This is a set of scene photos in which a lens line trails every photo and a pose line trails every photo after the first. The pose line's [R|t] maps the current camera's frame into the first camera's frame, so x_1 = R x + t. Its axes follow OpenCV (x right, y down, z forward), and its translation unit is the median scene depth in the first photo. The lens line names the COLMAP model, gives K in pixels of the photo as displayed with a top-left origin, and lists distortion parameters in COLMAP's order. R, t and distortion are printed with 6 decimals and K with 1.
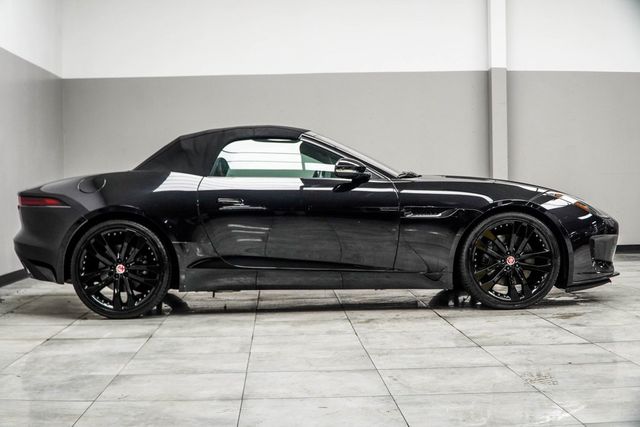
lens RADIAL K [[837.5, 0, 320.3], [0, 837.5, 212.9], [0, 0, 1]] dist [-0.009557, 0.000000]
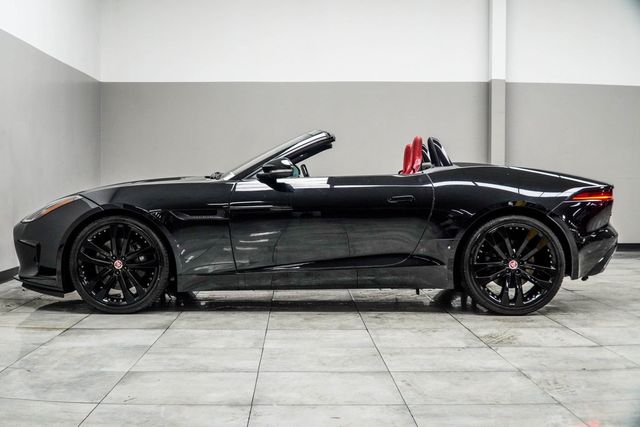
lens RADIAL K [[744.8, 0, 320.0], [0, 744.8, 214.3], [0, 0, 1]] dist [0.021398, 0.000000]
pose [[0.999655, 0.020680, -0.016188, -0.003958], [-0.020539, 0.999750, 0.008801, -0.005273], [0.016366, -0.008465, 0.999830, 0.108757]]
